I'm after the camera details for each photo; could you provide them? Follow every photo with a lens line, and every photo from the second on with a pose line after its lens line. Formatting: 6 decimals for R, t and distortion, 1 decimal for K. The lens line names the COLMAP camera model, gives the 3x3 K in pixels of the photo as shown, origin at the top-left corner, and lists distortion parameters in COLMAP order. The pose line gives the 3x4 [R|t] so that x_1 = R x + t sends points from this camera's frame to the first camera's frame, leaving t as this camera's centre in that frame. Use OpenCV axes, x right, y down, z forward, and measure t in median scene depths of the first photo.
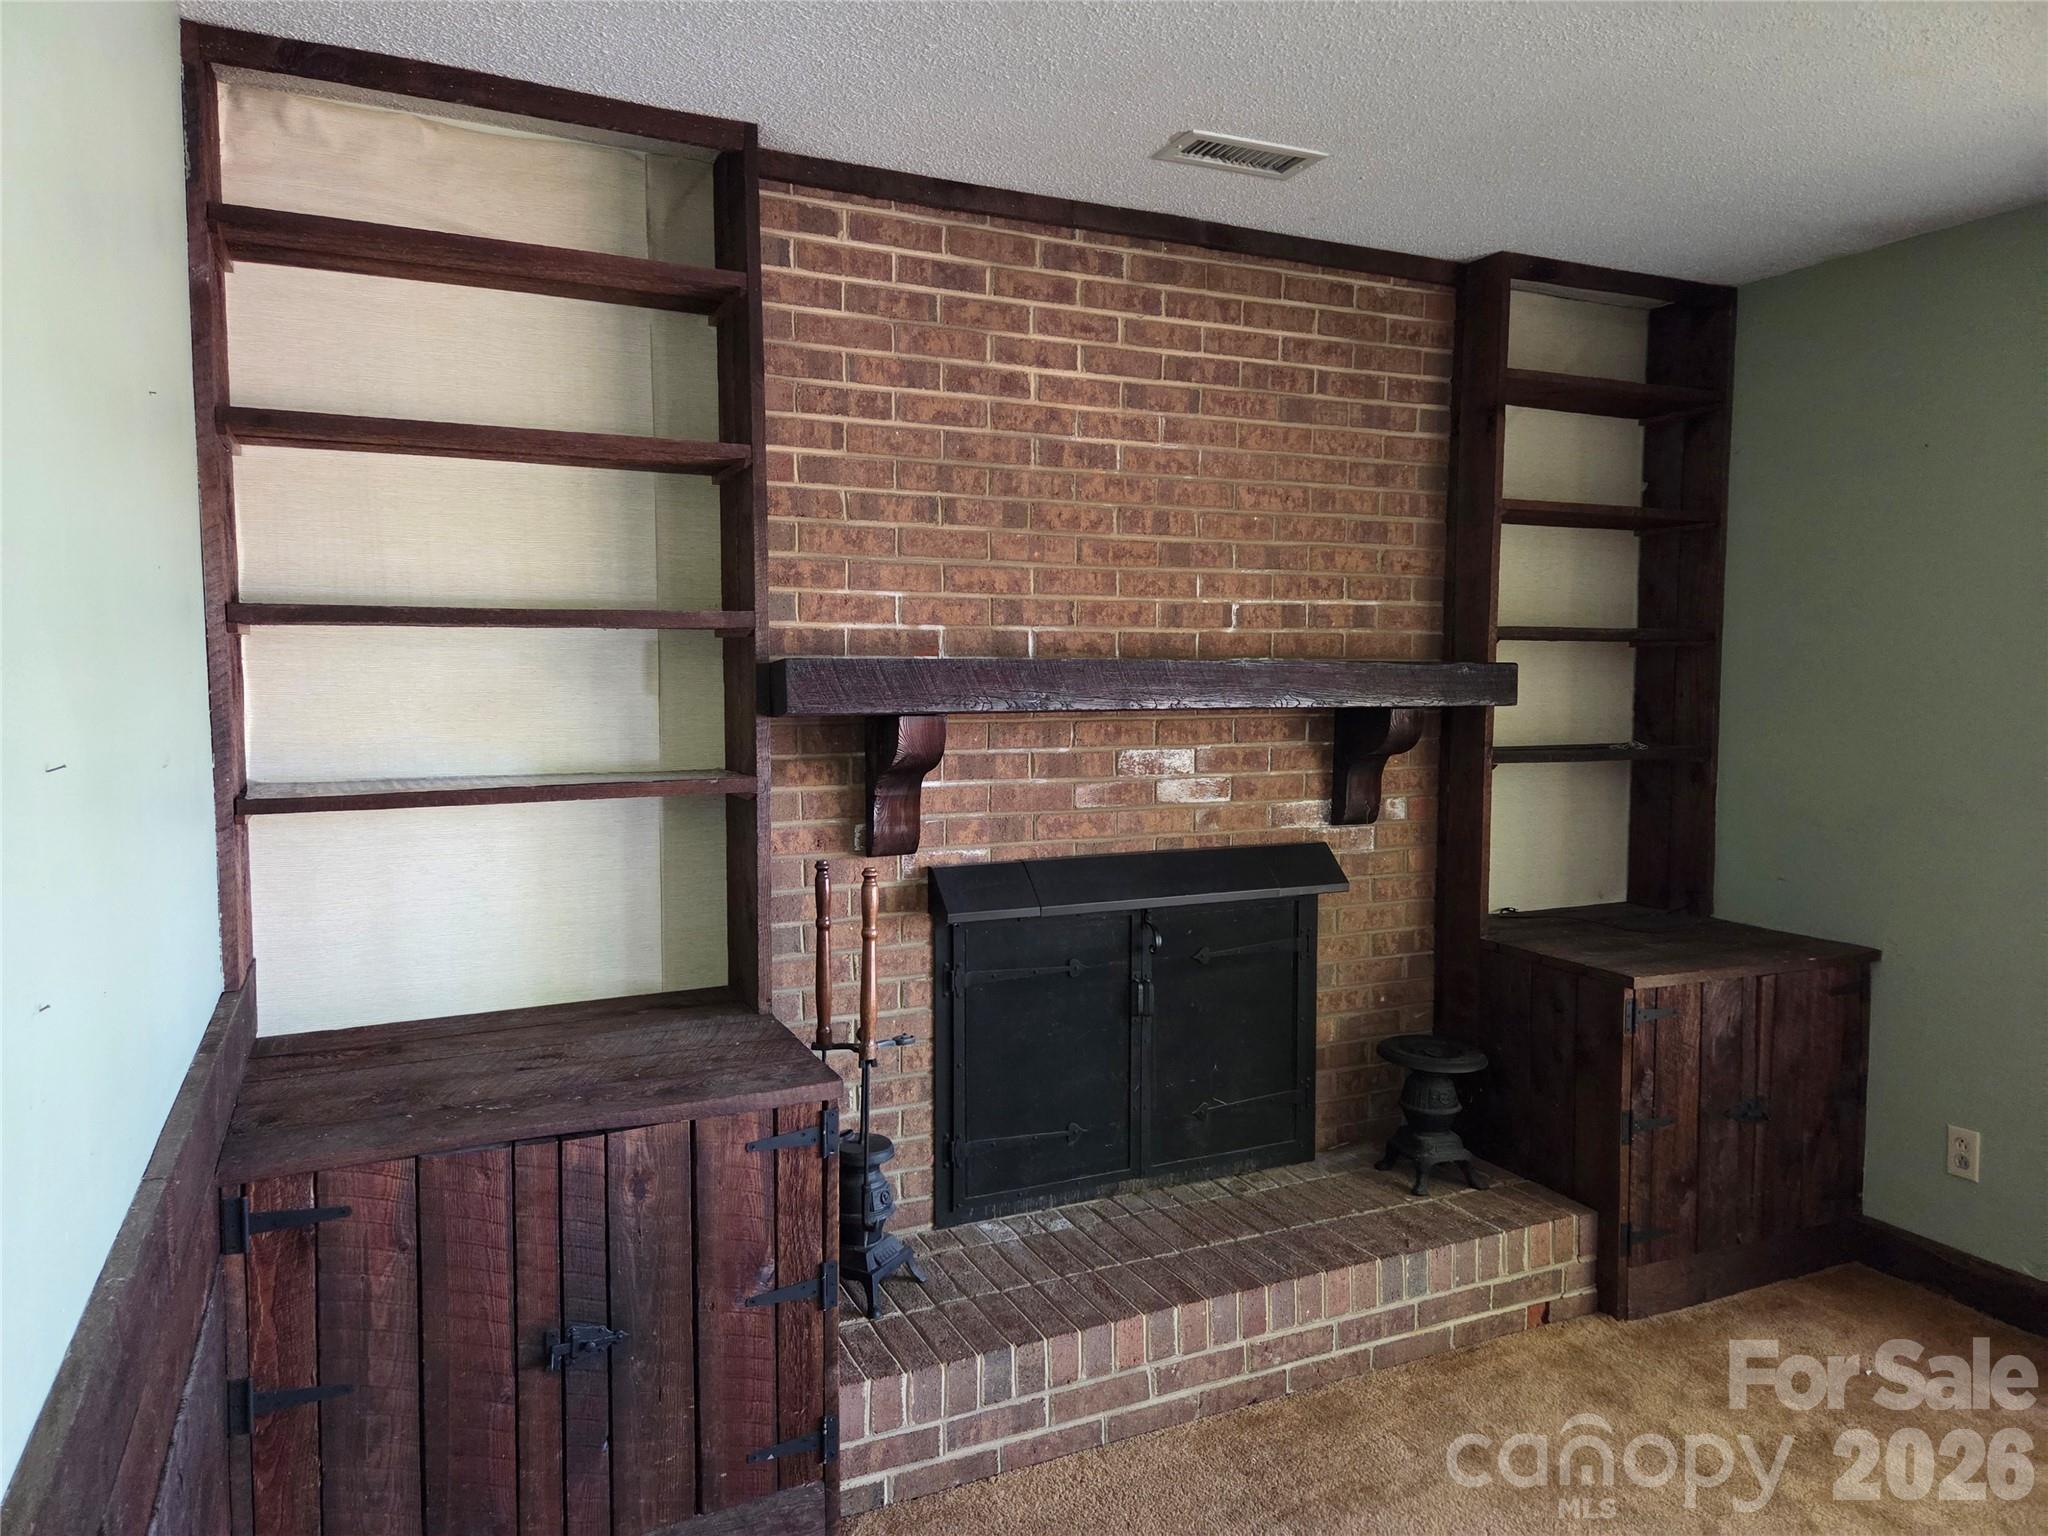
lens RADIAL K [[1388.7, 0, 1026.2], [0, 1388.7, 755.9], [0, 0, 1]] dist [0.065510, -0.026547]
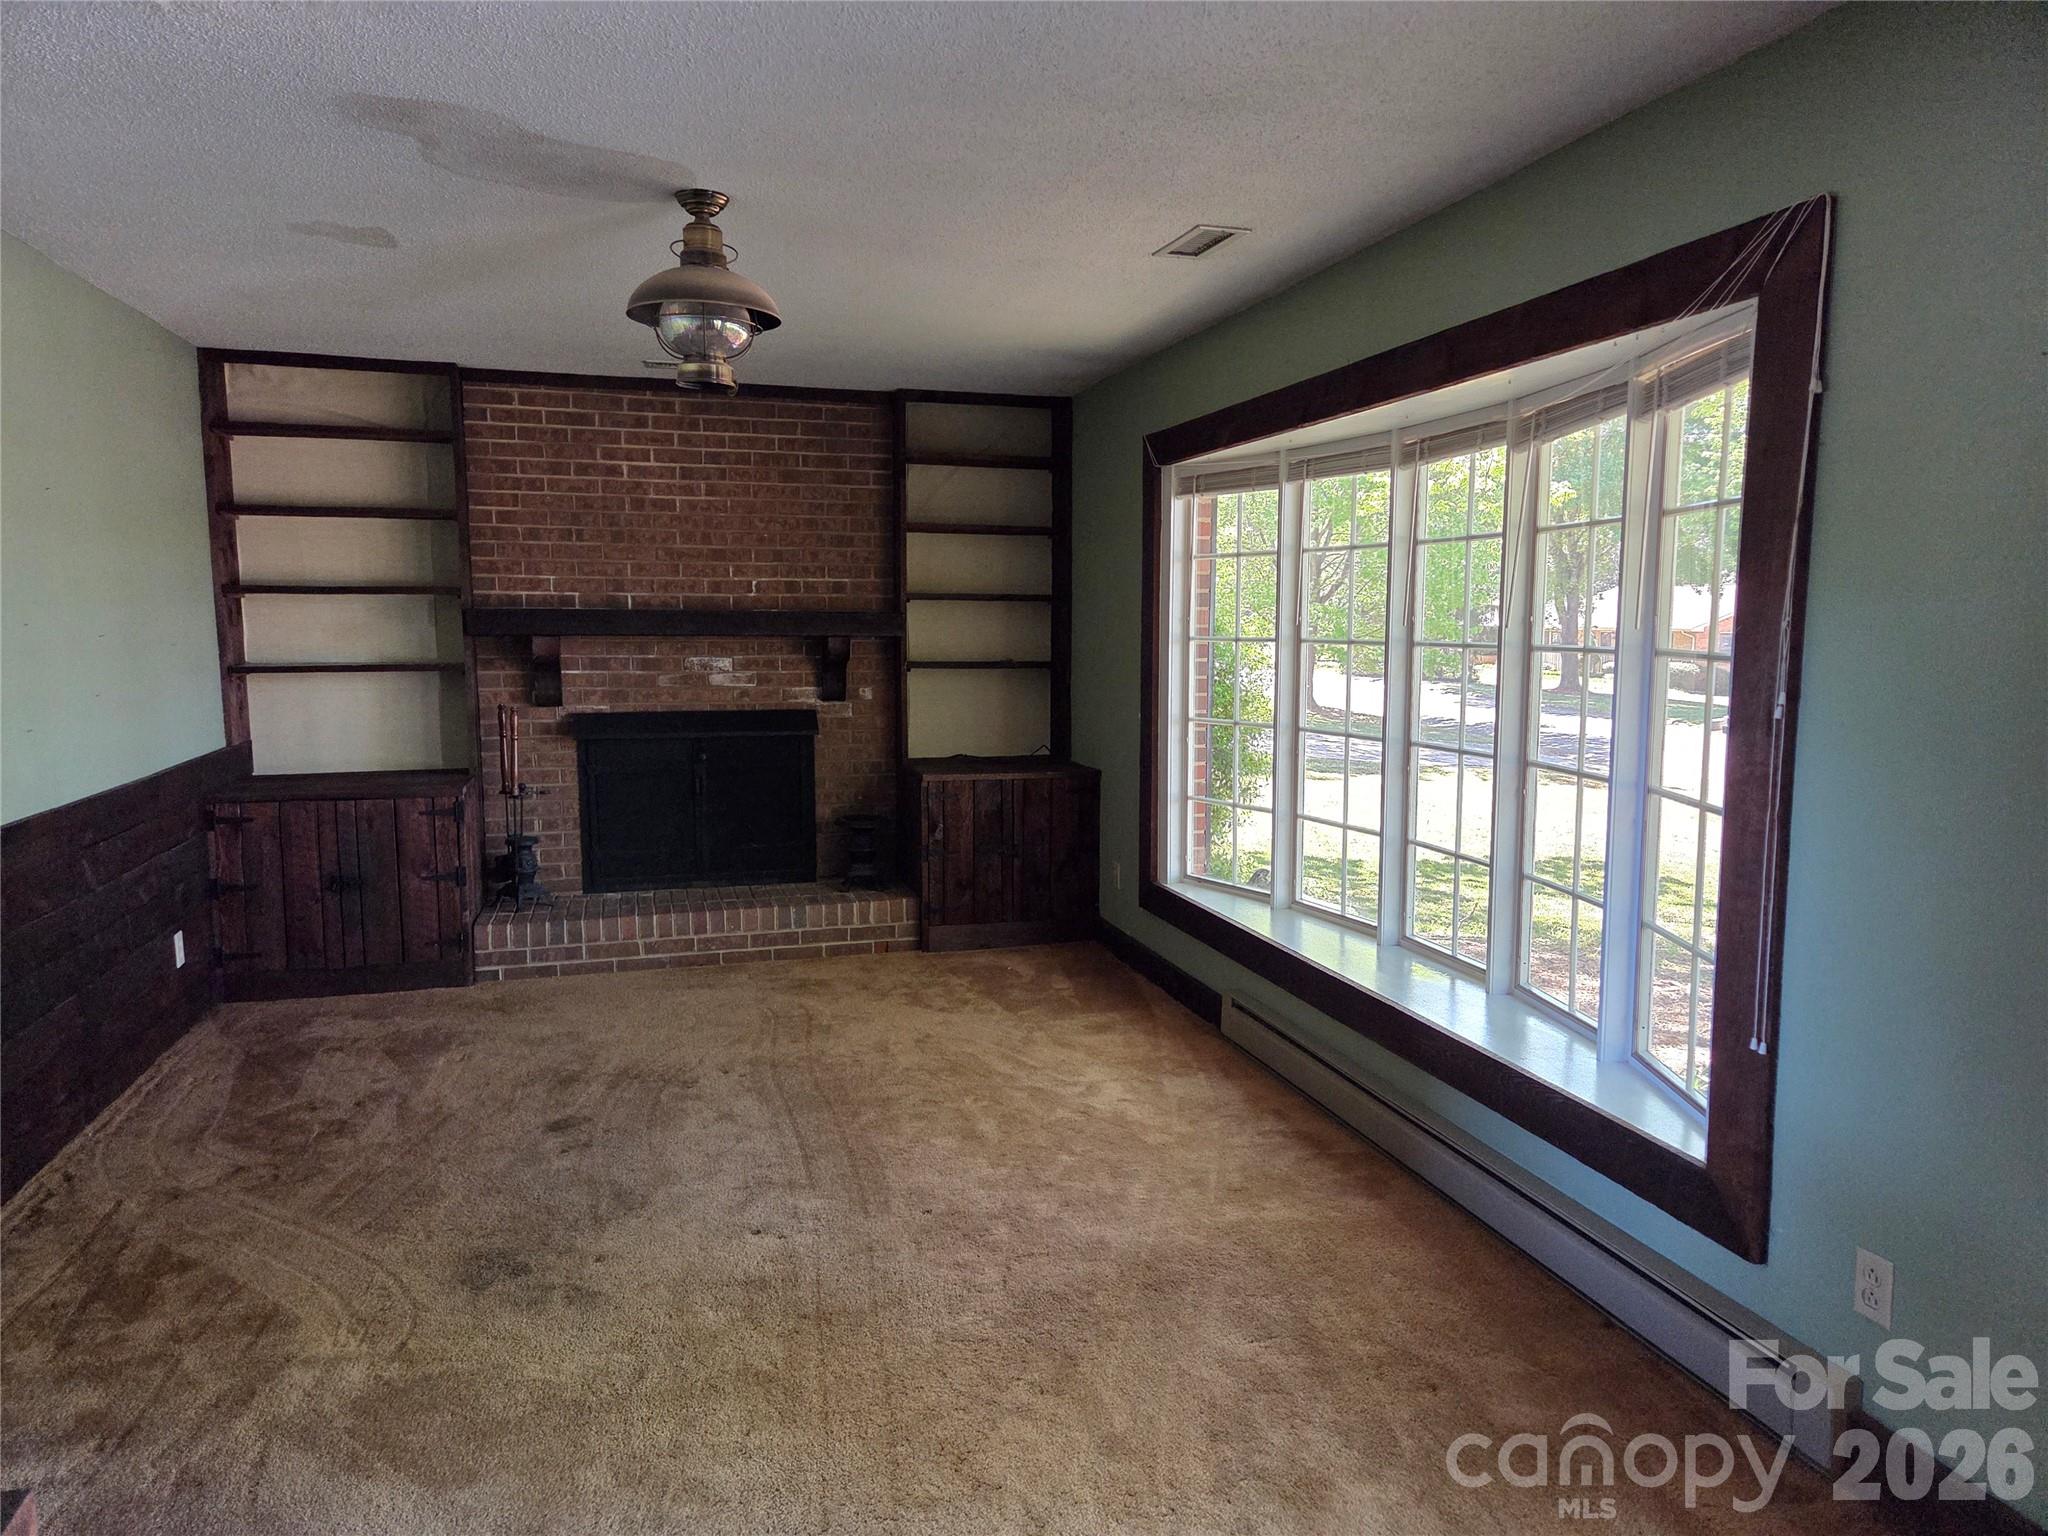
lens RADIAL K [[1388.7, 0, 1027.3], [0, 1388.7, 776.3], [0, 0, 1]] dist [0.065510, -0.026547]
pose [[0.985546, 0.016245, -0.168628, 0.905252], [-0.009819, 0.999196, 0.038868, 0.084804], [0.169124, -0.036650, 0.984913, -0.873019]]
